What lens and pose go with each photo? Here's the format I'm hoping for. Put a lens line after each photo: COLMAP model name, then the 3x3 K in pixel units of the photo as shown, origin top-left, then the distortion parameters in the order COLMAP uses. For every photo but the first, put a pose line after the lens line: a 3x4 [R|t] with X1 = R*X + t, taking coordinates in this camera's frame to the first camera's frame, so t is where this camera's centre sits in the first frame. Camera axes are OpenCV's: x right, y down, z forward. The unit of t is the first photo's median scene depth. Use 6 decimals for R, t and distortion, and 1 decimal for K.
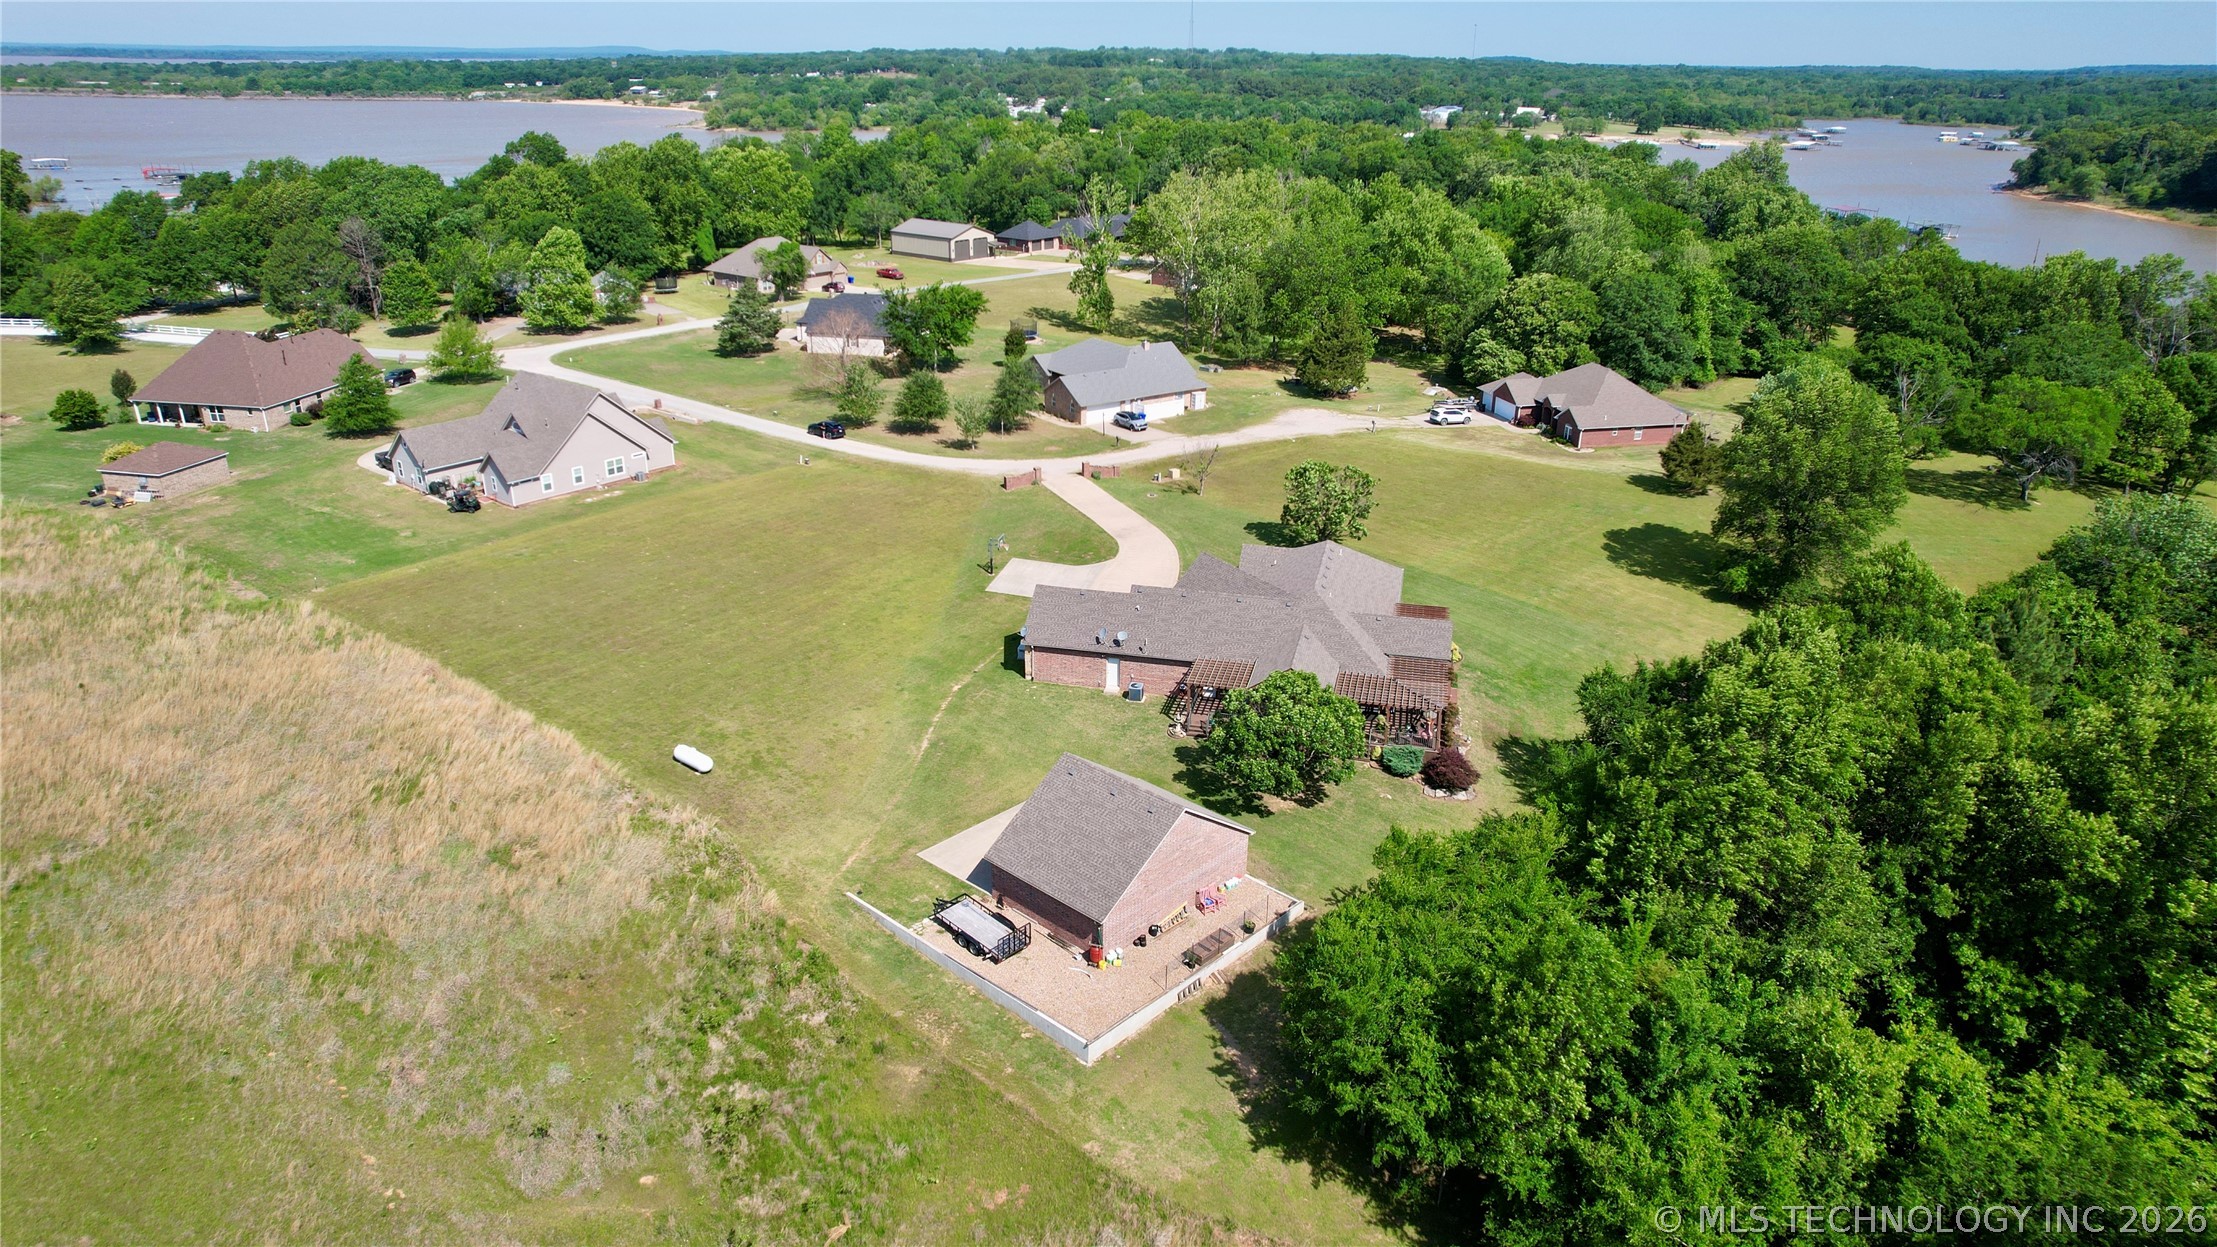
lens RADIAL K [[1482.6, 0, 1108.5], [0, 1482.6, 623.5], [0, 0, 1]] dist [-0.087877, 0.091718]
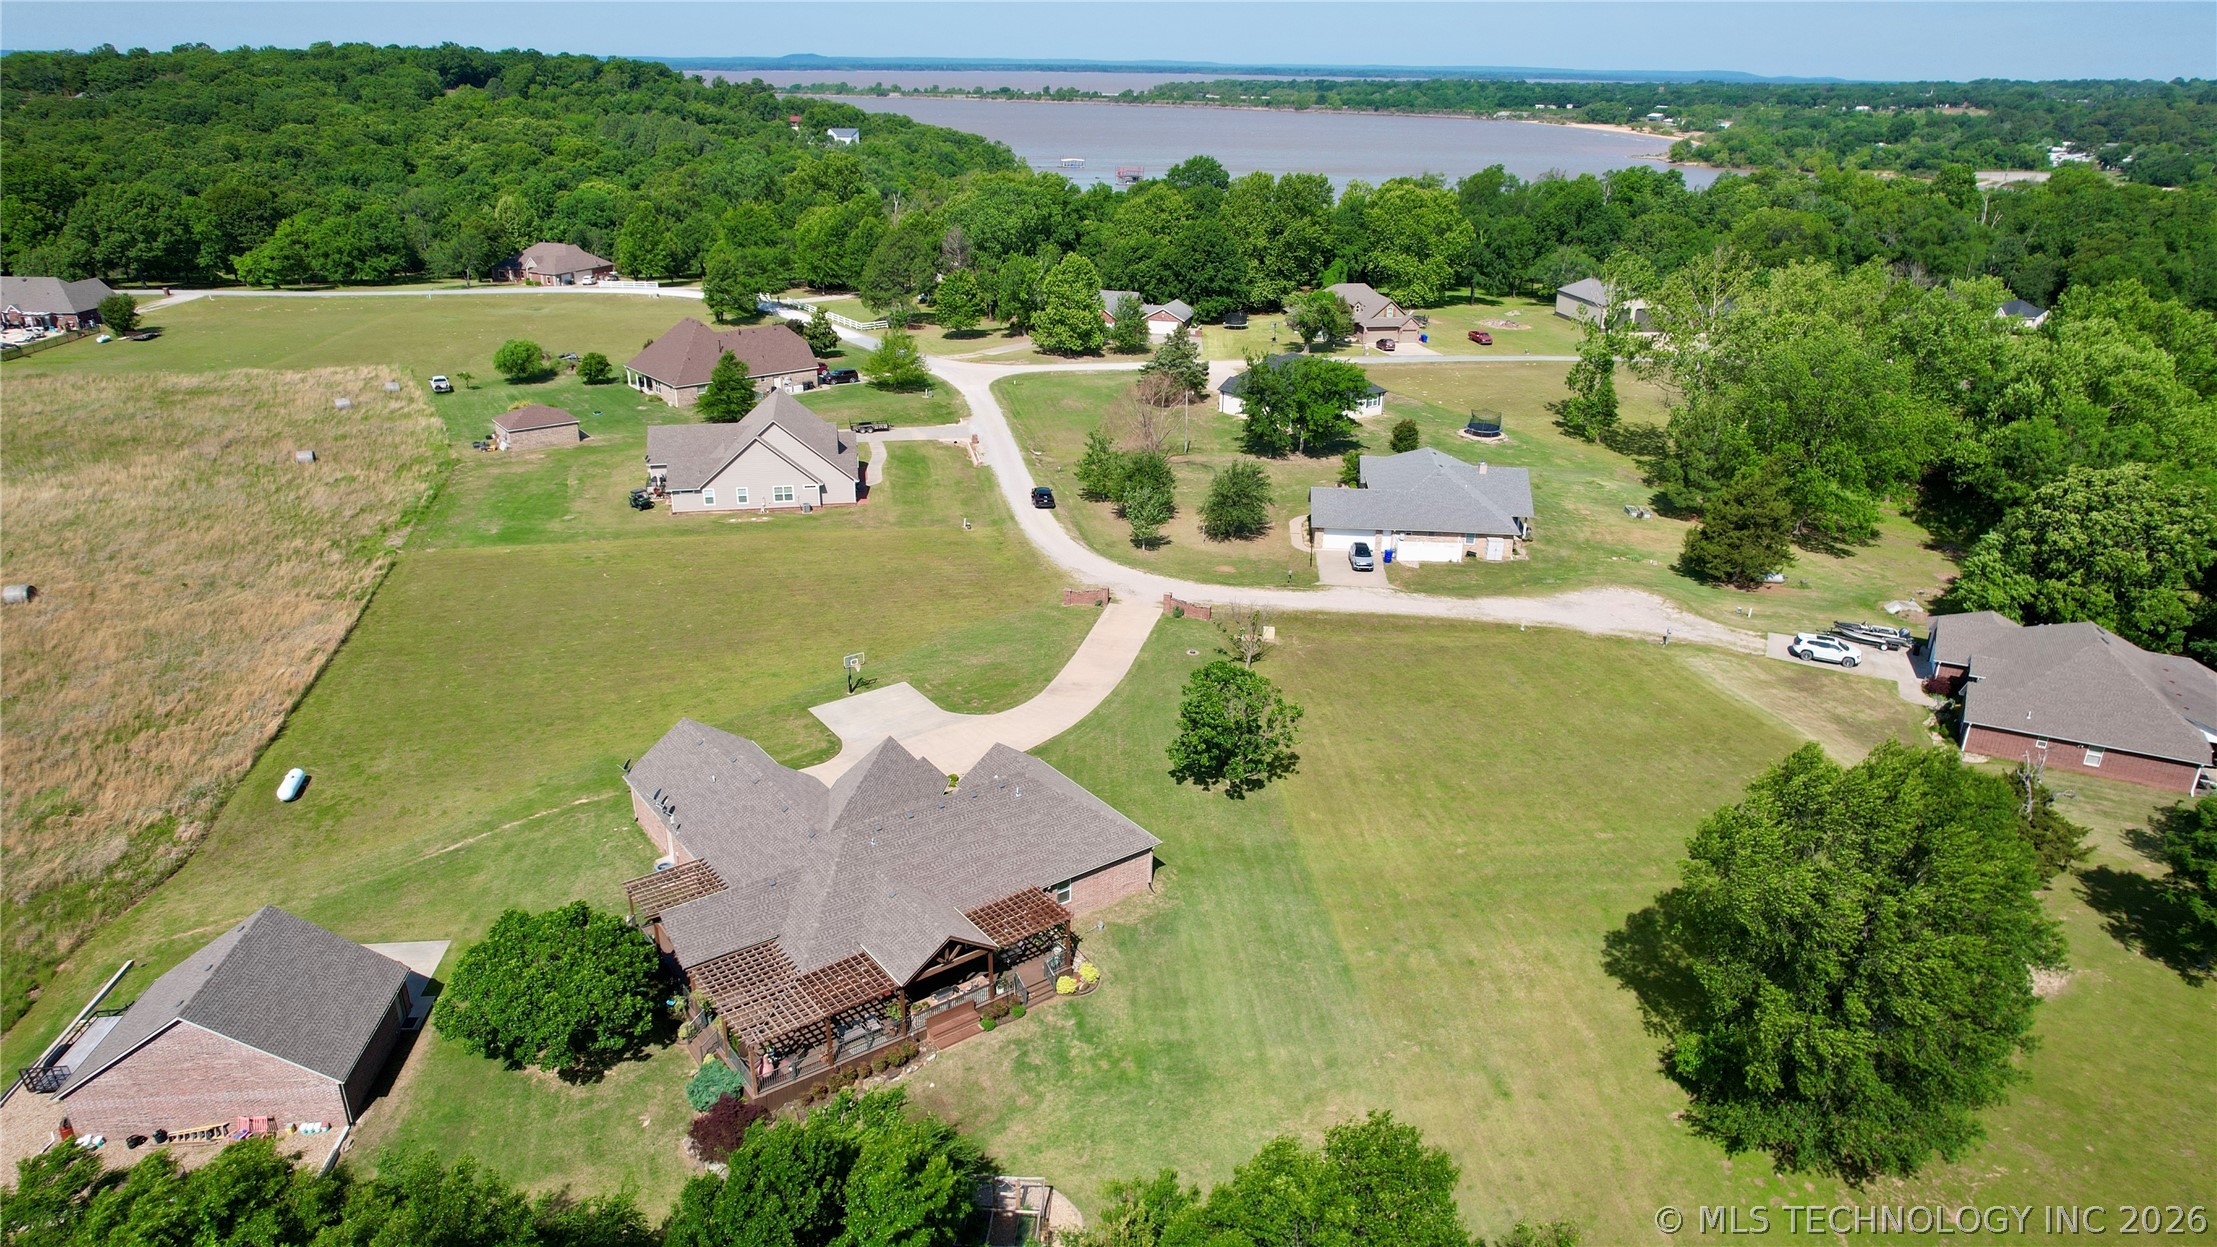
lens RADIAL K [[1482.6, 0, 1108.5], [0, 1482.6, 623.5], [0, 0, 1]] dist [-0.087877, 0.091718]
pose [[0.745798, 0.236178, -0.622900, 0.193016], [-0.244041, 0.966905, 0.074420, -0.059078], [0.619862, 0.096511, 0.778753, 0.136748]]
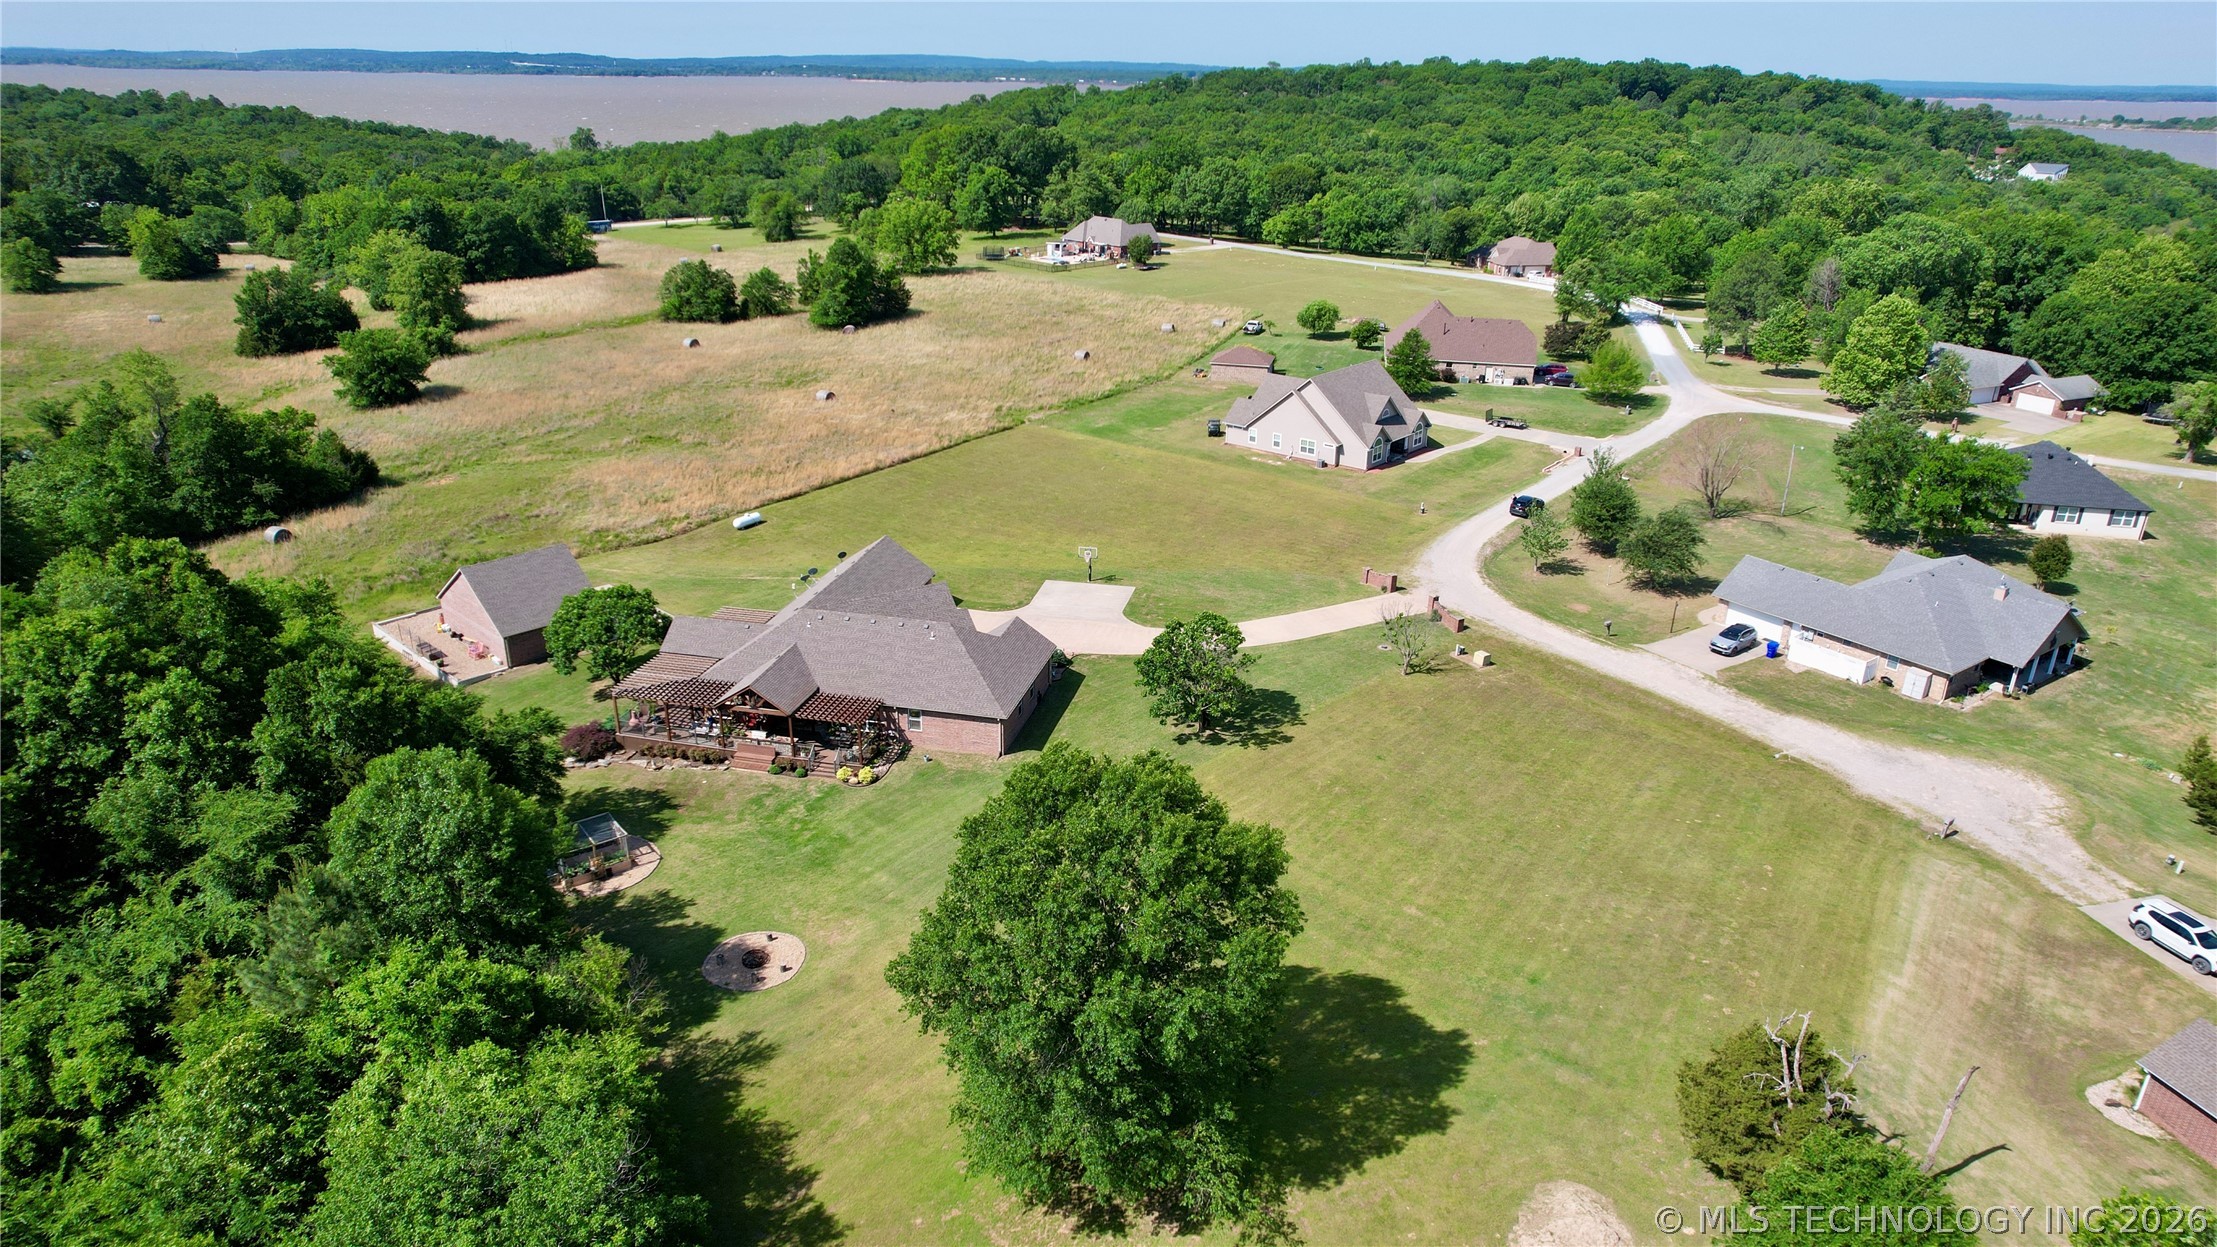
lens RADIAL K [[1482.6, 0, 1108.5], [0, 1482.6, 623.5], [0, 0, 1]] dist [-0.087877, 0.091718]
pose [[-0.042076, 0.344658, -0.937785, 0.305922], [-0.378980, 0.862965, 0.334164, -0.121700], [0.924448, 0.369462, 0.094308, 0.313740]]
